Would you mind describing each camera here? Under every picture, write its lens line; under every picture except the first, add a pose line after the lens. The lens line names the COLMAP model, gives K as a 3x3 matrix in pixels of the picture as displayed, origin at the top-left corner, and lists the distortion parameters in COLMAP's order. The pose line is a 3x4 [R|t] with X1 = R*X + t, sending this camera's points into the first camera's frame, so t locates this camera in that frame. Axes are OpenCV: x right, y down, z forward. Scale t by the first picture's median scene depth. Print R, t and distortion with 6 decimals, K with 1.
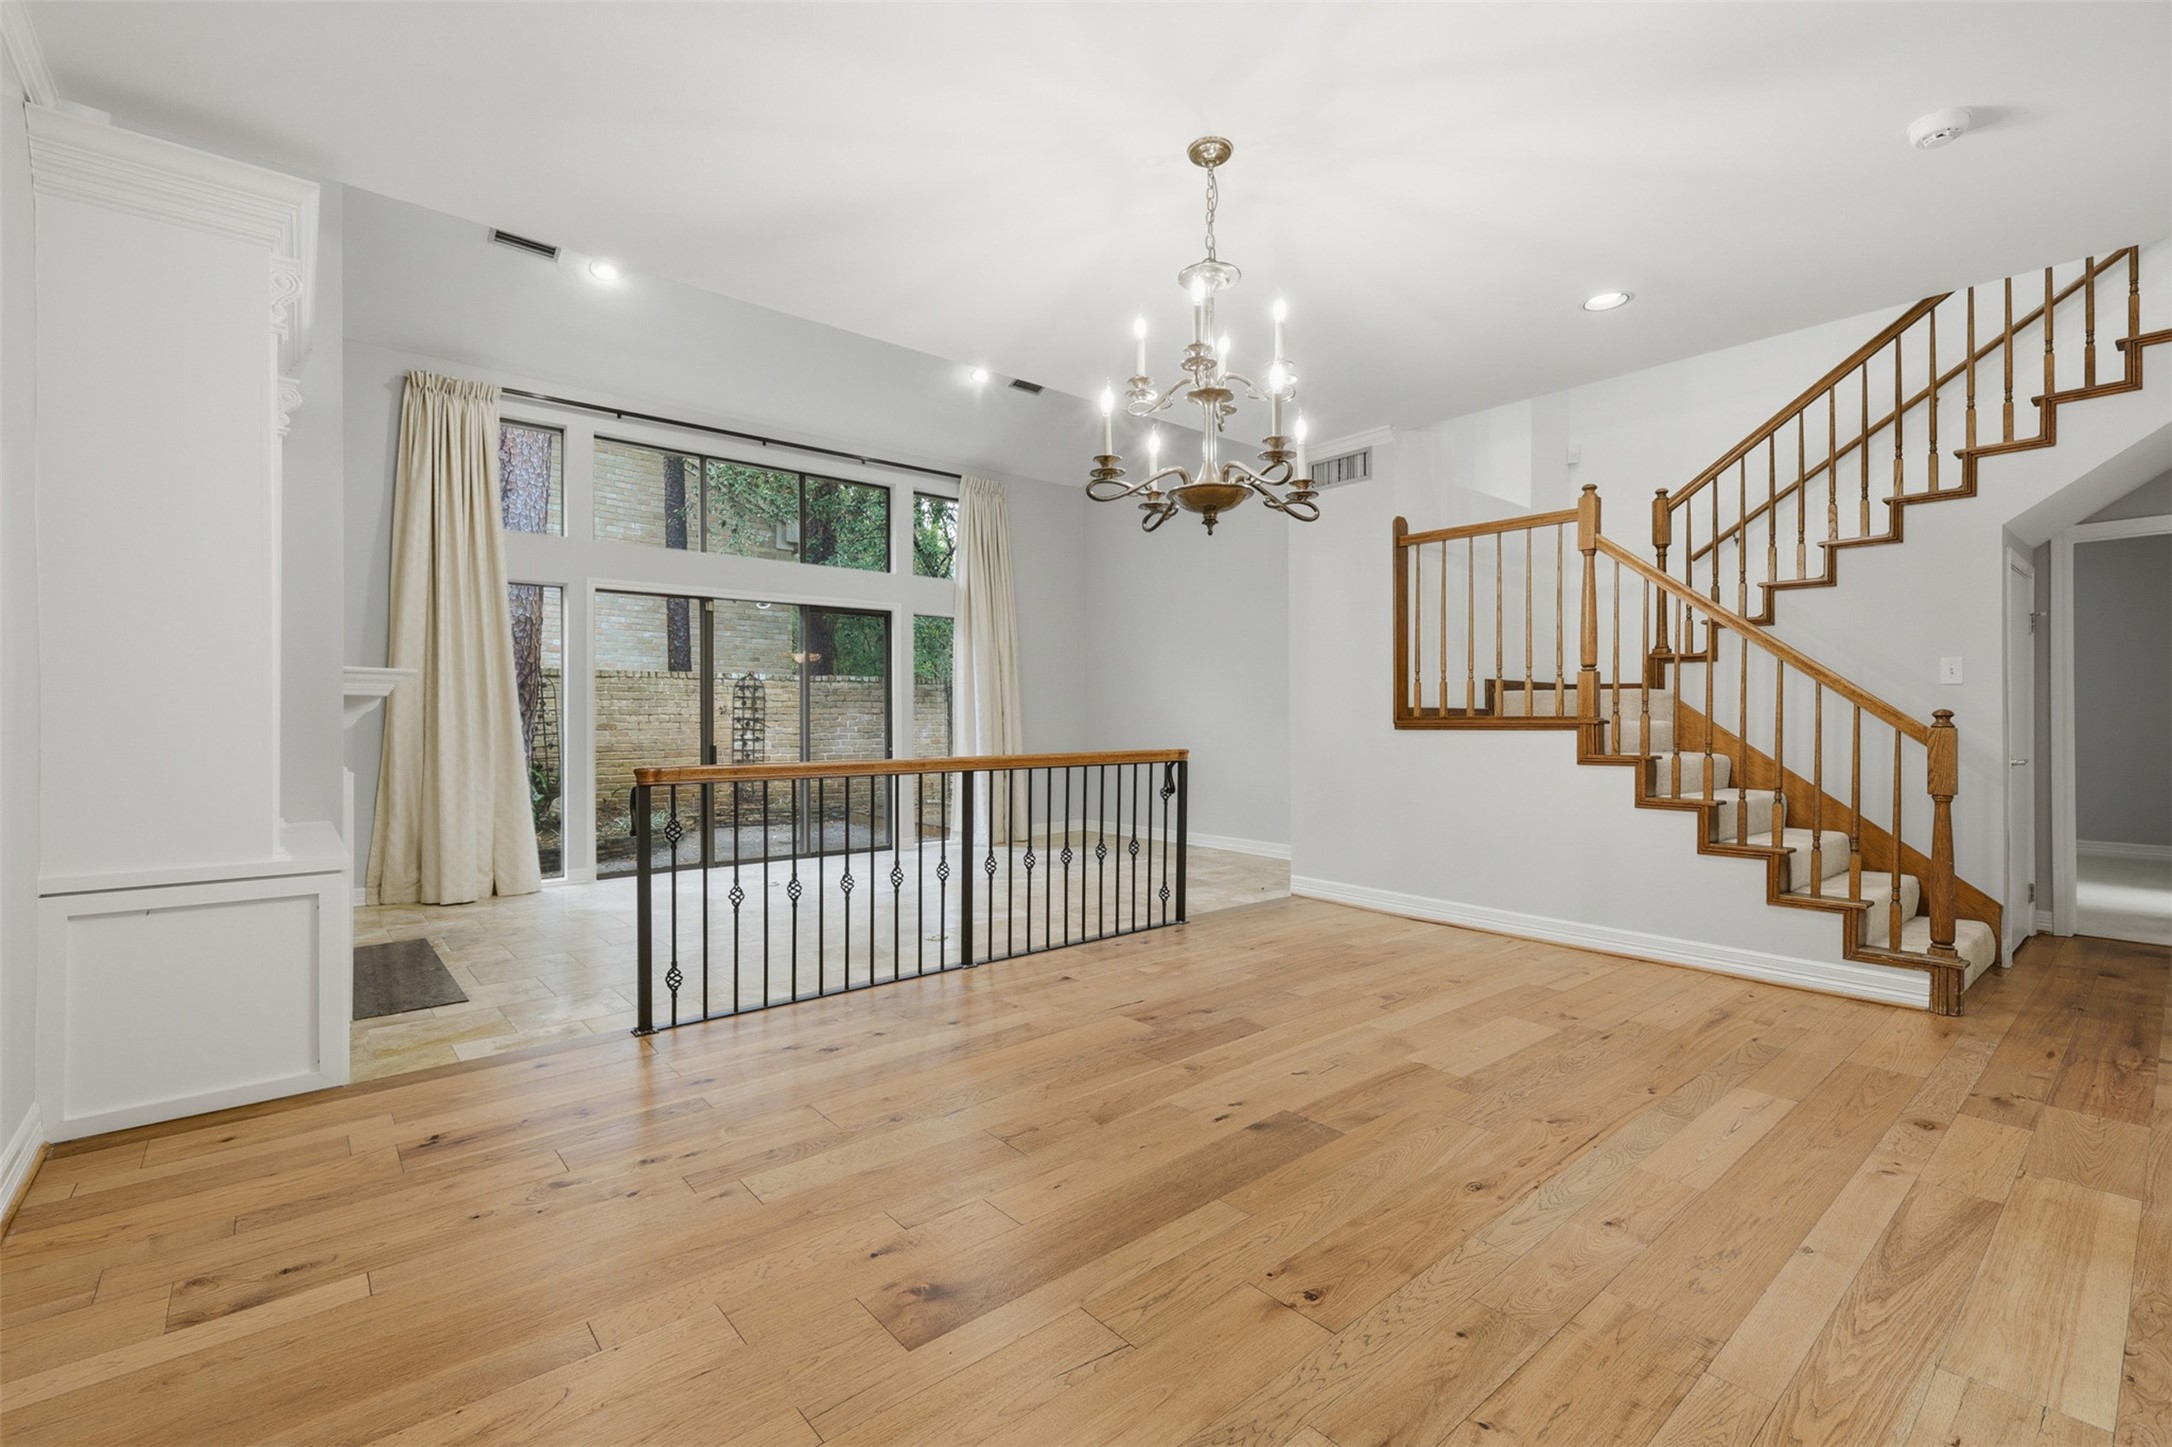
lens RADIAL K [[948.4, 0, 1092.2], [0, 948.4, 722.0], [0, 0, 1]] dist [0.001608, 0.000226]
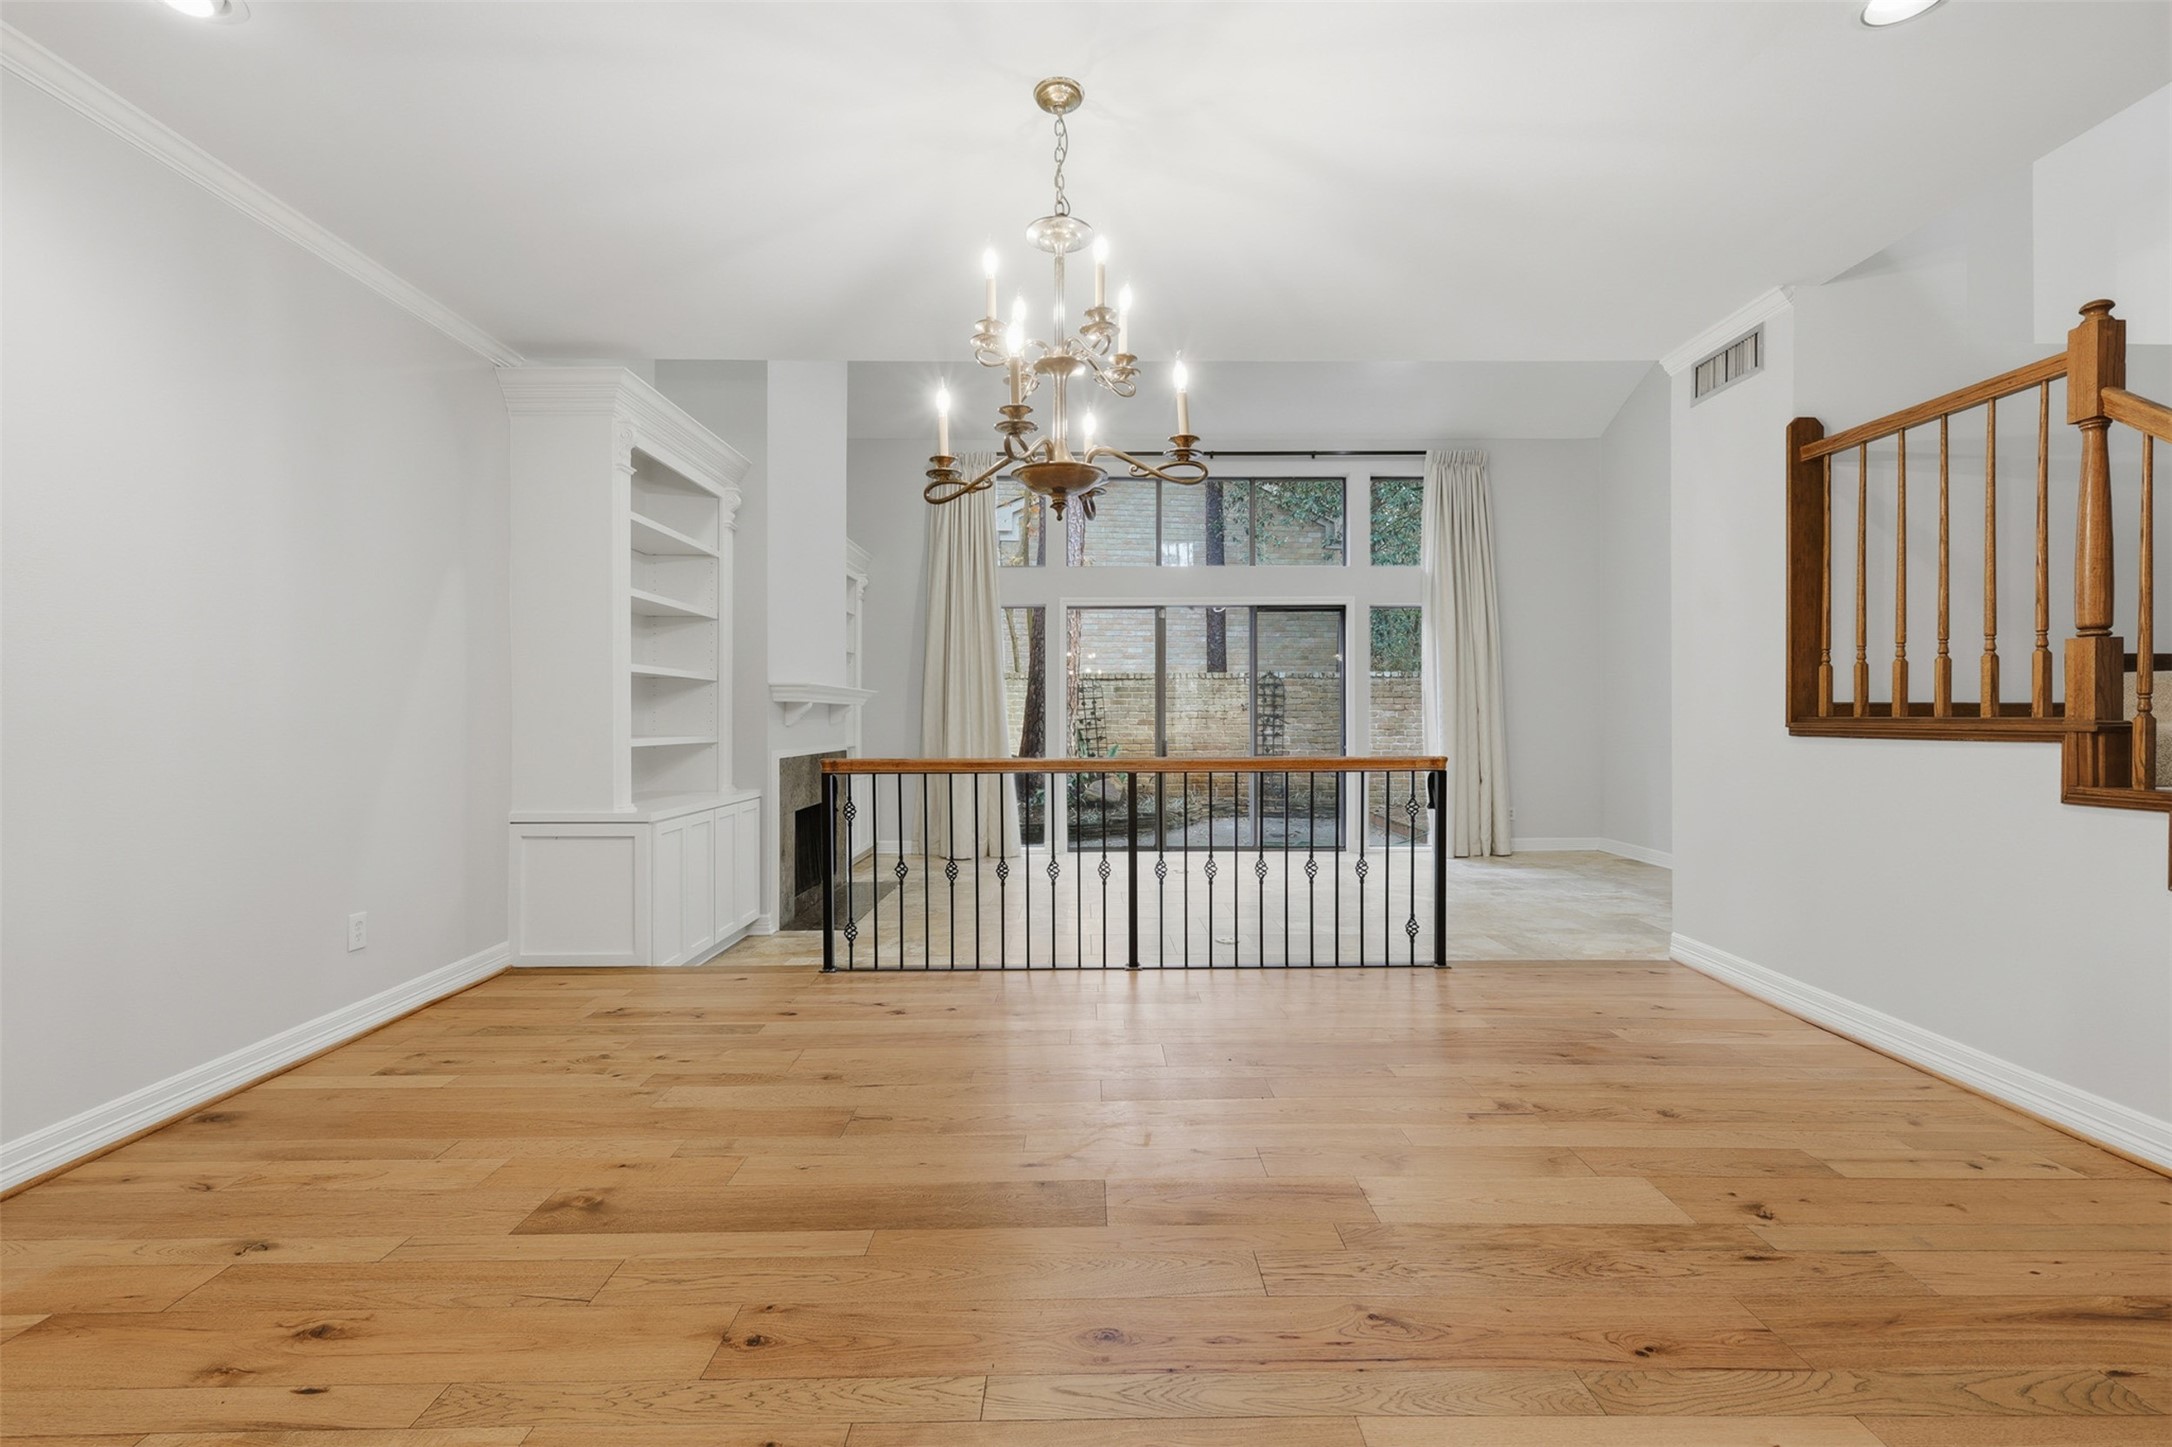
lens RADIAL K [[948.4, 0, 1119.6], [0, 948.4, 719.9], [0, 0, 1]] dist [0.001608, 0.000226]
pose [[0.766671, 0.004267, -0.642026, 0.356613], [-0.001277, 0.999986, 0.005122, -0.005755], [0.642039, -0.003107, 0.766666, 0.164170]]
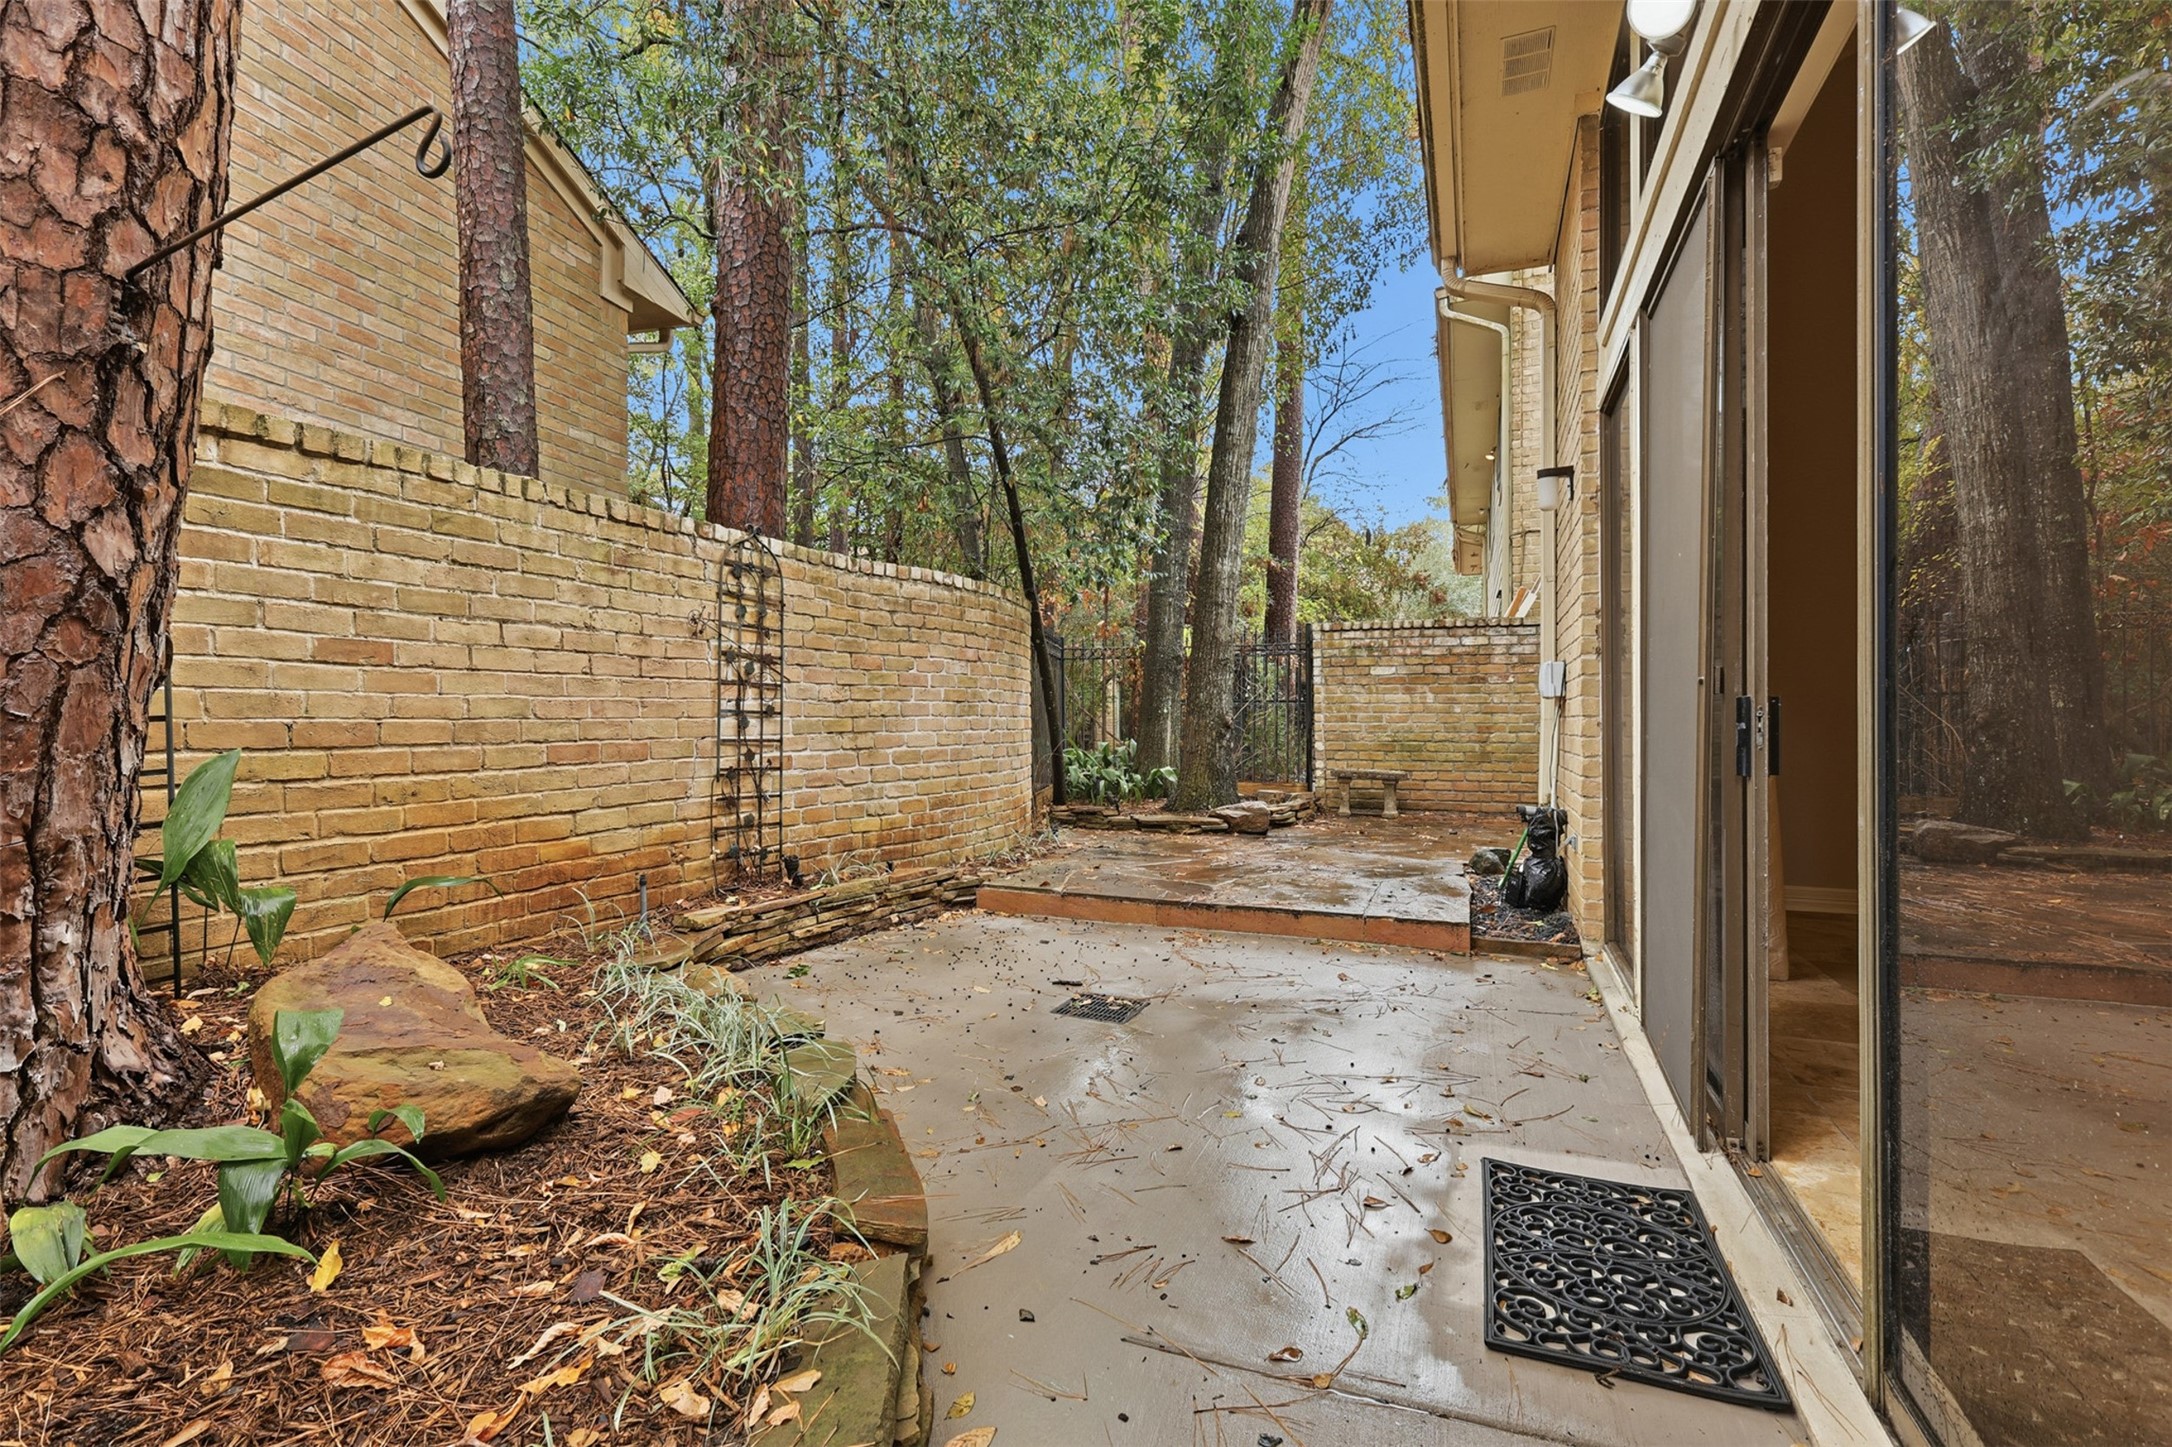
lens RADIAL K [[948.4, 0, 1100.2], [0, 948.4, 722.4], [0, 0, 1]] dist [0.001608, 0.000226]
pose [[0.887975, 0.001692, 0.459888, -0.782897], [-0.003417, 0.999990, 0.002917, 0.040124], [-0.459878, -0.004162, 0.887972, 1.167742]]
